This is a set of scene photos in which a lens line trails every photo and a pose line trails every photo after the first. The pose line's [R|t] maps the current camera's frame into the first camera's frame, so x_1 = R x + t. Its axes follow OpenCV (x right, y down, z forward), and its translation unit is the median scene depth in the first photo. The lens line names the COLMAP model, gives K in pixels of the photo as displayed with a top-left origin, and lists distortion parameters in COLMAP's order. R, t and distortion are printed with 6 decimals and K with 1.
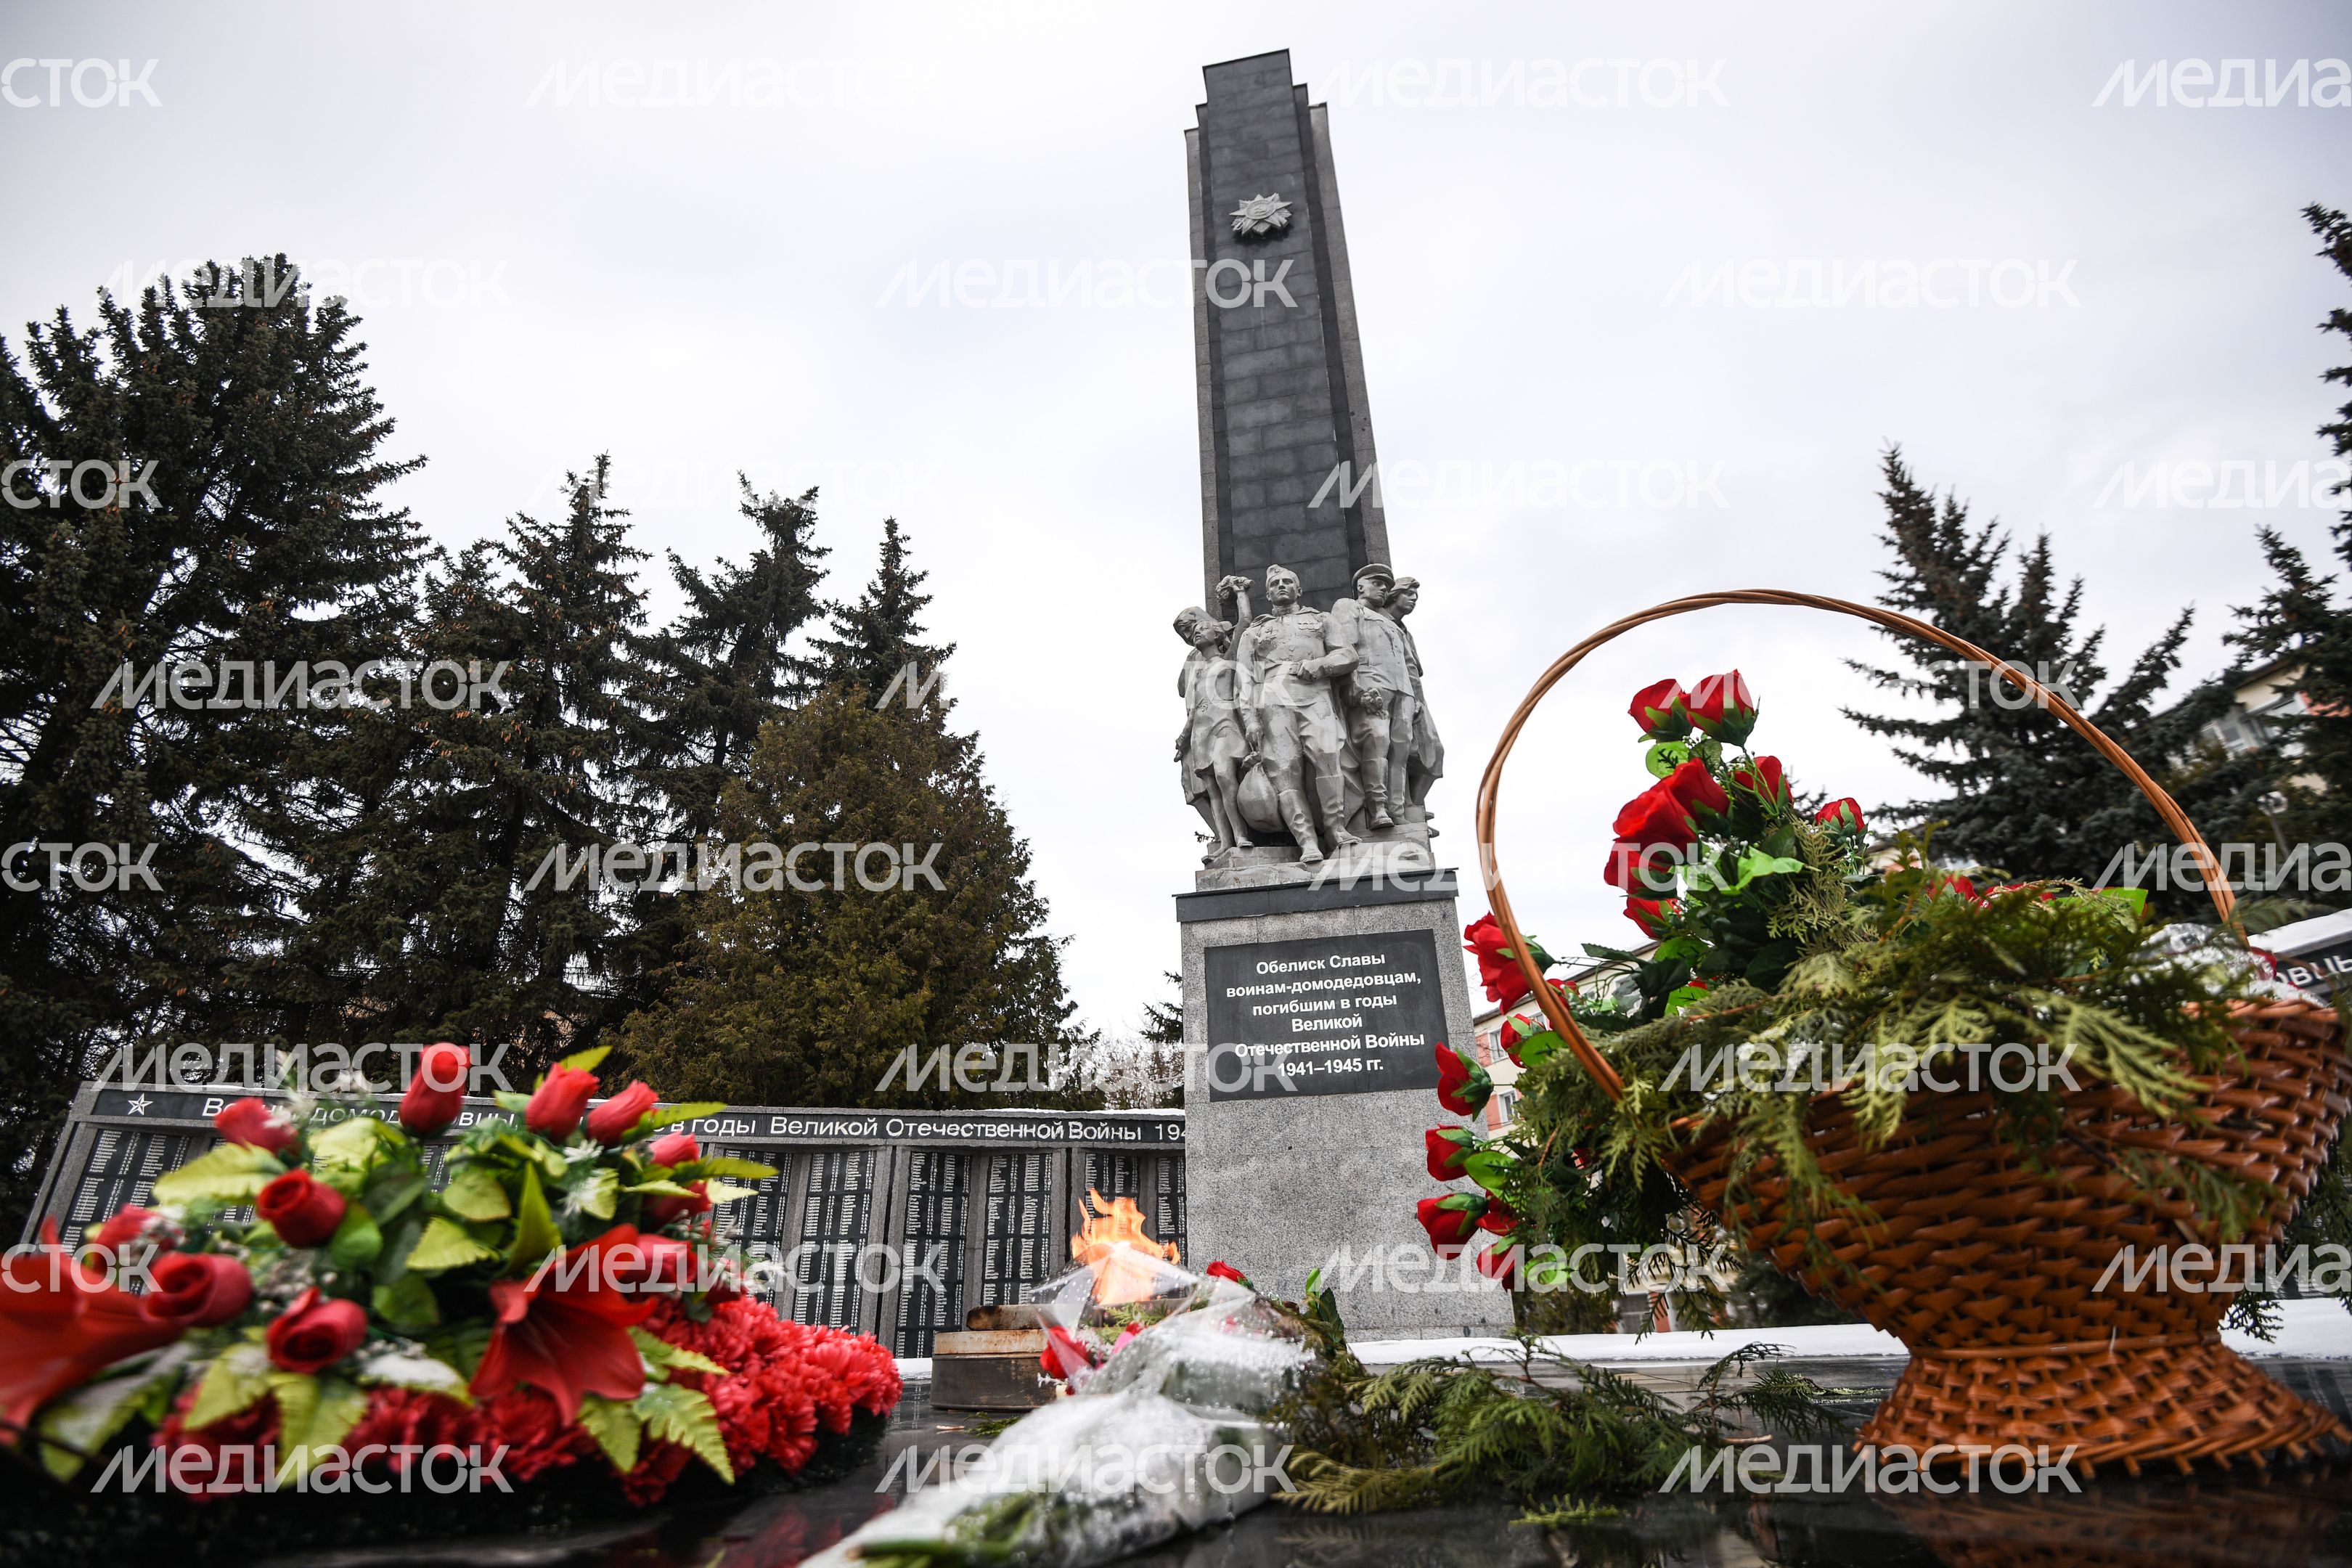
lens RADIAL K [[1076.9, 0, 1186.7], [0, 1076.9, 778.3], [0, 0, 1]] dist [-0.007526, -0.019562]
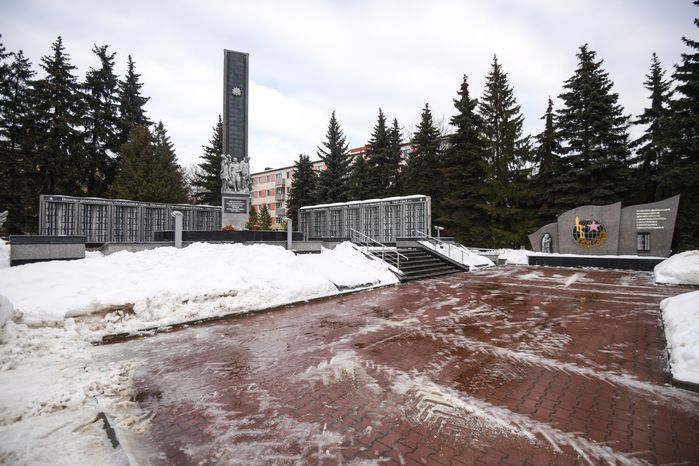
lens RADIAL K [[330.3, 0, 348.8], [0, 330.3, 228.4], [0, 0, 1]] dist [-0.007267, -0.023936]
pose [[0.855673, 0.041522, 0.515849, -0.365097], [-0.255324, 0.900890, 0.351009, -0.630173], [-0.450149, -0.432057, 0.781468, -1.352769]]
